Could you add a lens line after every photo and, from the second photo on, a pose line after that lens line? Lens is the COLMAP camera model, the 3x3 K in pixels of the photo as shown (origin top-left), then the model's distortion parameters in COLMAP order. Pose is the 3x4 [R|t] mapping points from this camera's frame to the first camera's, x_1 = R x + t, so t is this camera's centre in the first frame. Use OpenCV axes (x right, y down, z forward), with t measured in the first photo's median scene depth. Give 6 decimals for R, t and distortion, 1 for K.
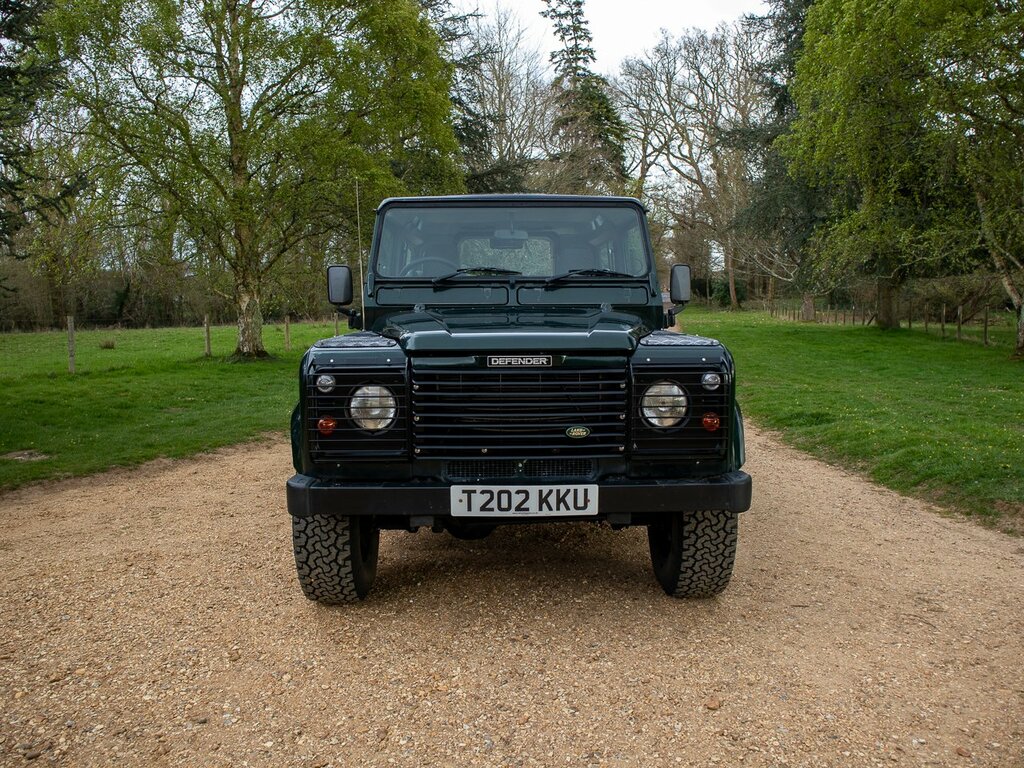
lens RADIAL K [[797.3, 0, 514.9], [0, 797.3, 380.7], [0, 0, 1]] dist [-0.119365, 0.071834]
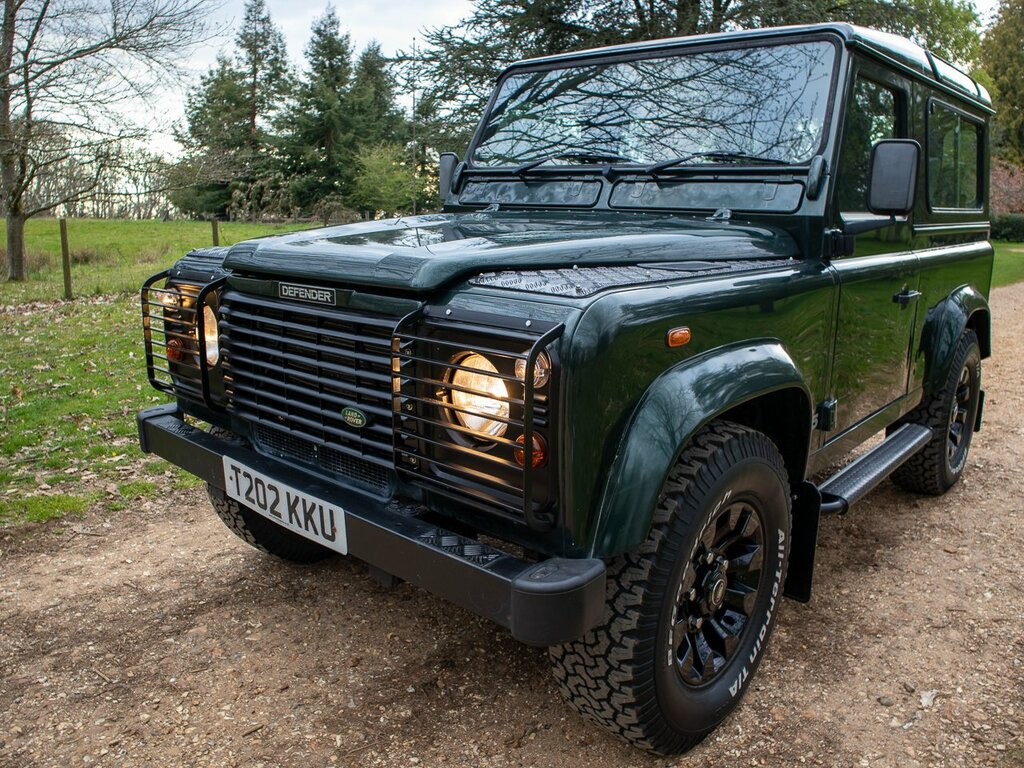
lens RADIAL K [[797.3, 0, 513.0], [0, 797.3, 373.7], [0, 0, 1]] dist [-0.119365, 0.071834]
pose [[0.731911, 0.158264, -0.662766, 0.530329], [-0.081238, 0.985983, 0.145732, -0.063230], [0.676540, -0.052821, 0.734509, 0.591971]]
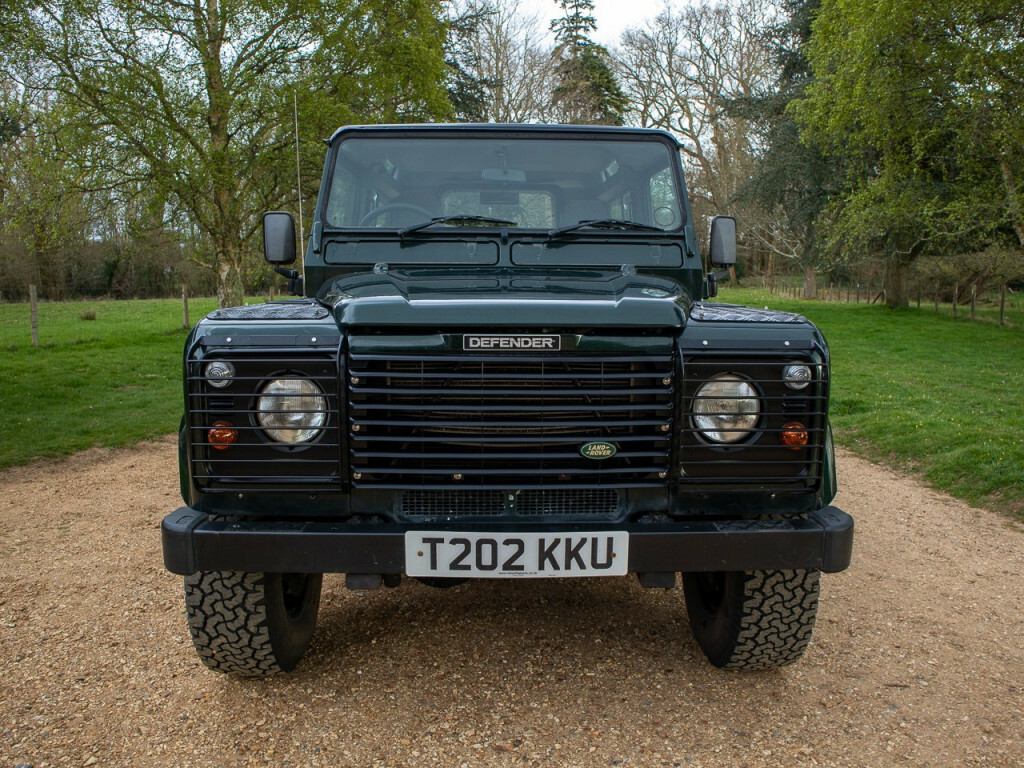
lens RADIAL K [[797.3, 0, 514.6], [0, 797.3, 385.1], [0, 0, 1]] dist [-0.119365, 0.071834]
pose [[0.999932, 0.010007, 0.006020, 0.004146], [-0.010224, 0.999259, 0.037097, -0.012969], [-0.005645, -0.037156, 0.999294, 0.316100]]
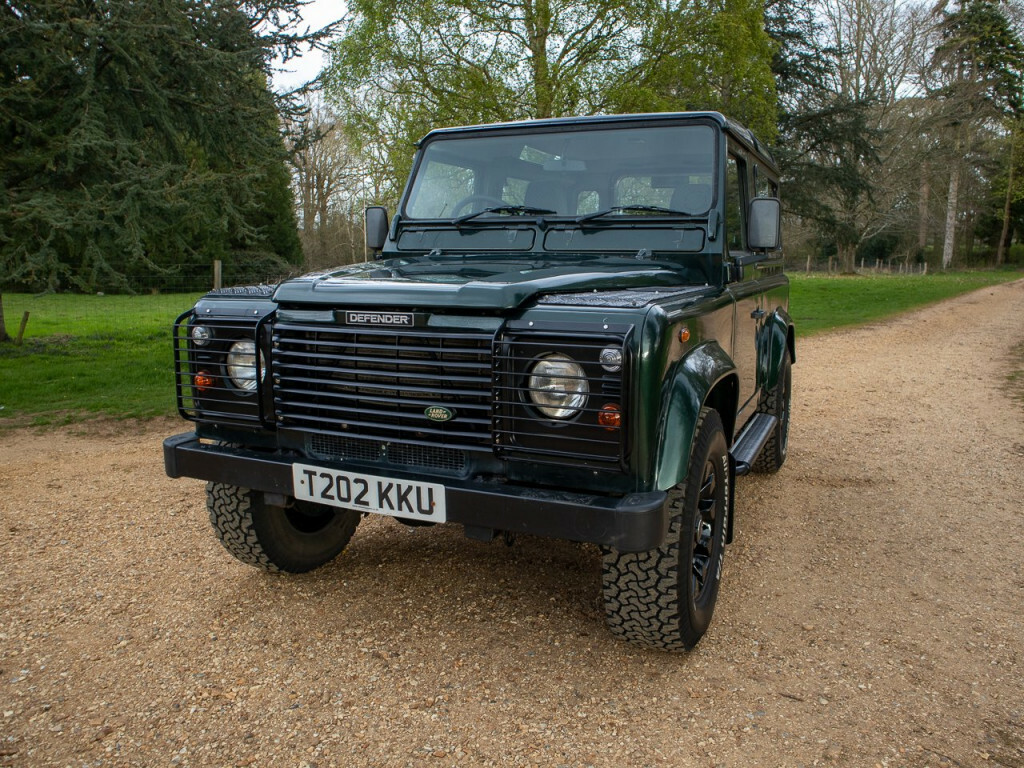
lens RADIAL K [[797.3, 0, 516.5], [0, 797.3, 374.3], [0, 0, 1]] dist [-0.119365, 0.071834]
pose [[0.902596, 0.070697, -0.424644, 0.439845], [-0.048072, 0.996806, 0.063773, -0.024683], [0.427796, -0.037148, 0.903112, 0.314417]]
